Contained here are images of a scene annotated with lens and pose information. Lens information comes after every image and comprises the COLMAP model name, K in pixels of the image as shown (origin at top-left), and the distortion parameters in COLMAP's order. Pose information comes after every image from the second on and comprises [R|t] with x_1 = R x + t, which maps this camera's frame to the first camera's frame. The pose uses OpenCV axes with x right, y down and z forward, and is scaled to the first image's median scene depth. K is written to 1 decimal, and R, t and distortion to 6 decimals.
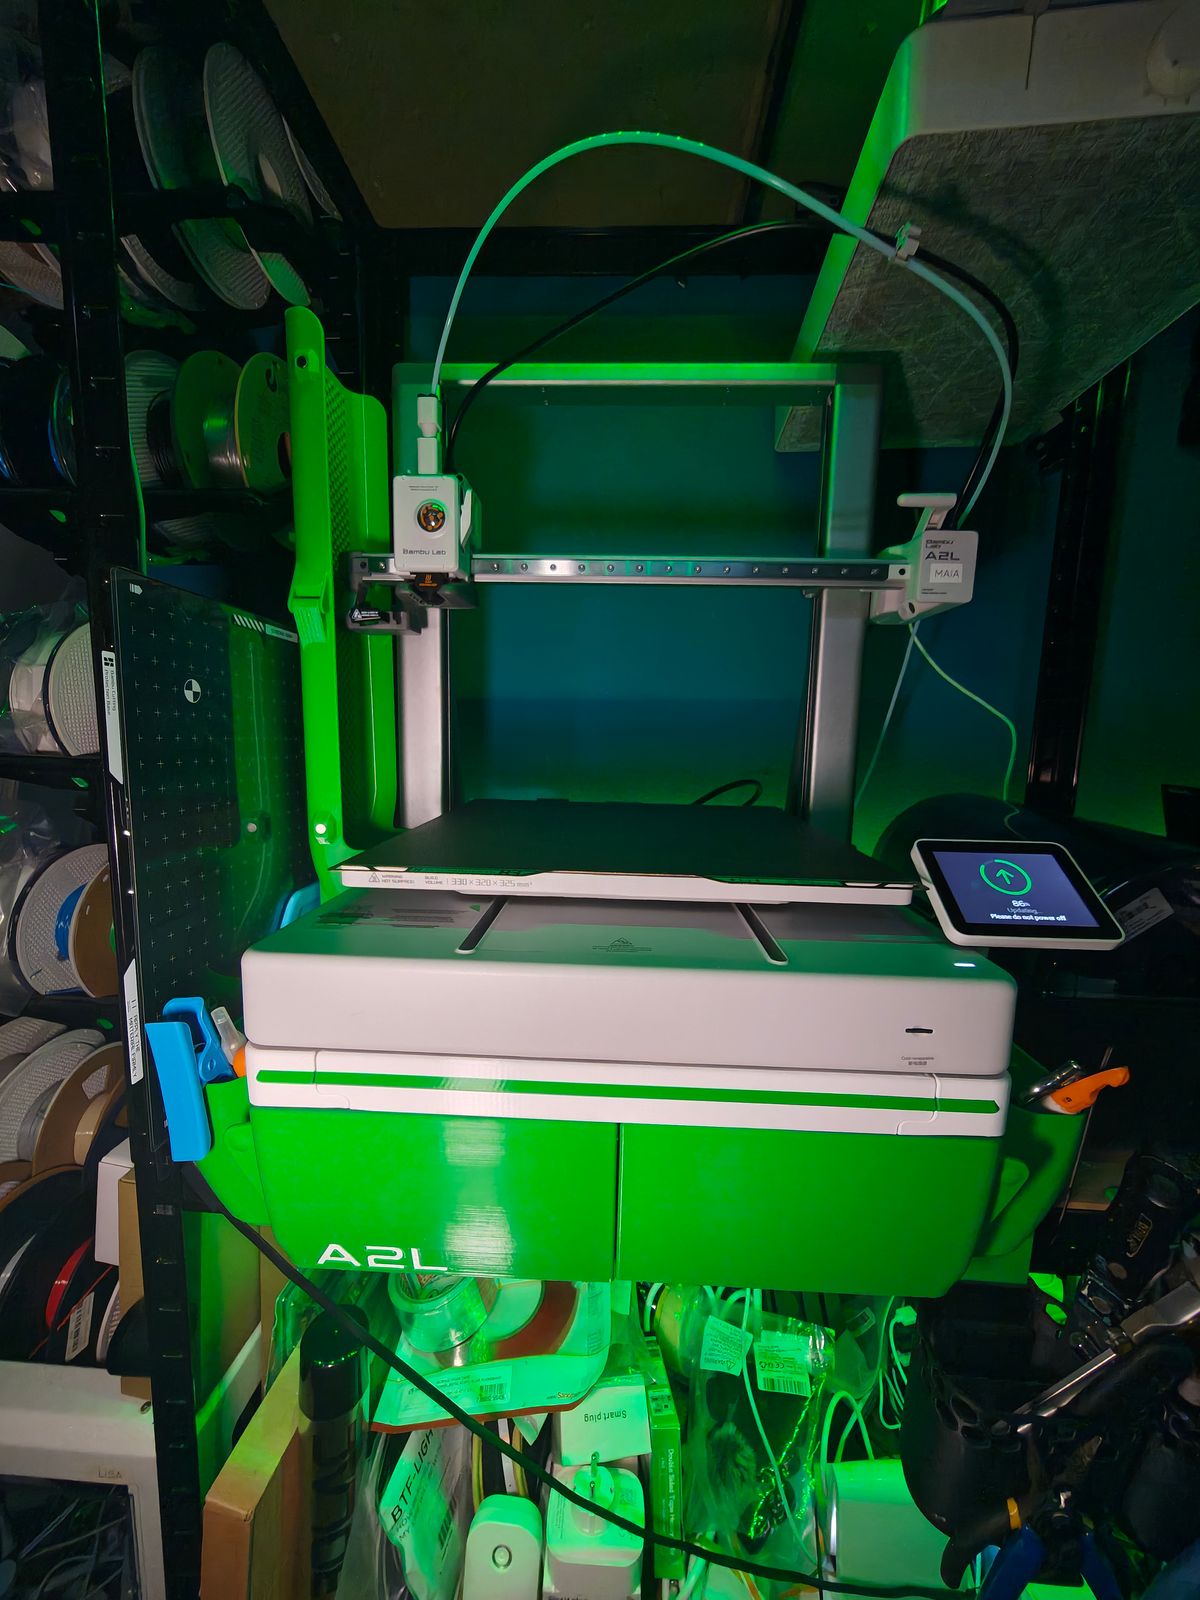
lens RADIAL K [[606.0, 0, 601.4], [0, 606.0, 805.1], [0, 0, 1]] dist [0.000535, -0.000076]
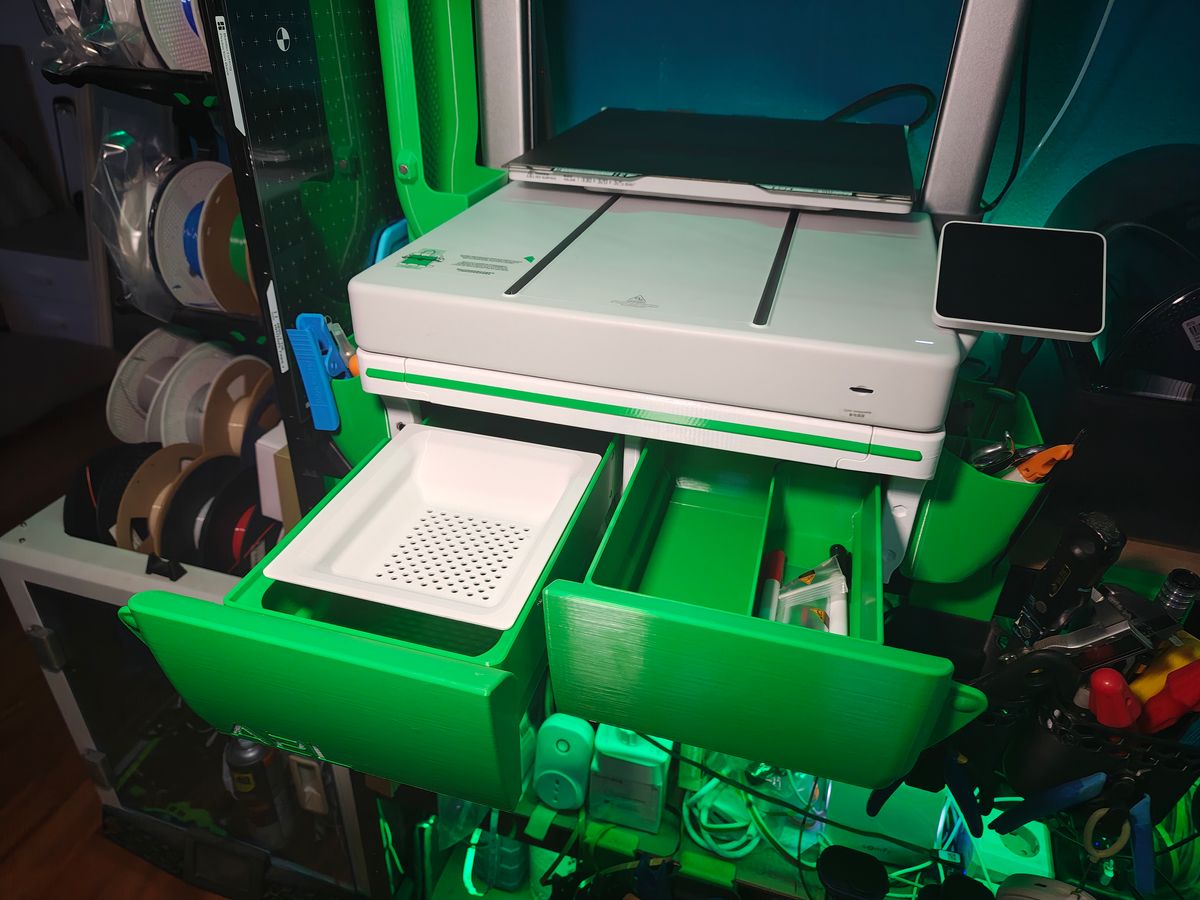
lens RADIAL K [[825.8, 0, 597.1], [0, 825.8, 449.4], [0, 0, 1]] dist [0.022250, 0.000868]
pose [[0.970558, 0.120185, -0.208743, 0.298904], [-0.028880, 0.918436, 0.394513, -0.125649], [0.239132, -0.376869, 0.894866, -0.524363]]
